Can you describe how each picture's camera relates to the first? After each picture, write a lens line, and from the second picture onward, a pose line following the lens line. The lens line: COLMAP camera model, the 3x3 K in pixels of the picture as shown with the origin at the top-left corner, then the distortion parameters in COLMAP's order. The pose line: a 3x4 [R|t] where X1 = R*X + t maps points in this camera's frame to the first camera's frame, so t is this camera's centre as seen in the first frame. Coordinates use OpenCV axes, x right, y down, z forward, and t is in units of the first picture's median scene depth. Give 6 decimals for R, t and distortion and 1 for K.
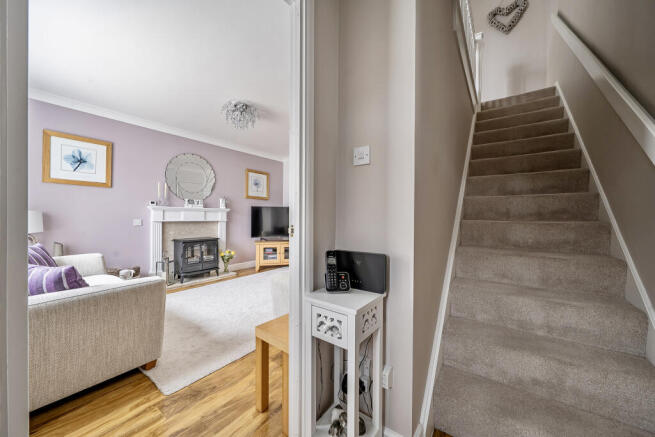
lens RADIAL K [[242.8, 0, 327.5], [0, 242.8, 218.5], [0, 0, 1]] dist [0.000315, -0.000059]
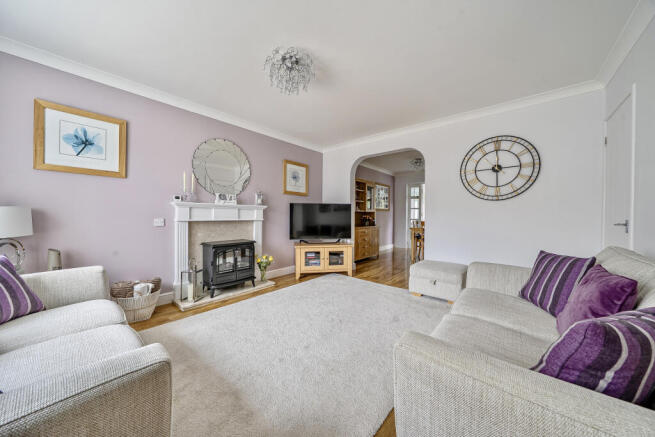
lens RADIAL K [[227.7, 0, 327.5], [0, 227.7, 218.5], [0, 0, 1]] dist [-0.002679, -0.000200]
pose [[0.996986, 0.001301, -0.077574, -0.146990], [-0.000795, 0.999978, 0.006549, -0.001127], [0.077581, -0.006467, 0.996965, 0.256806]]
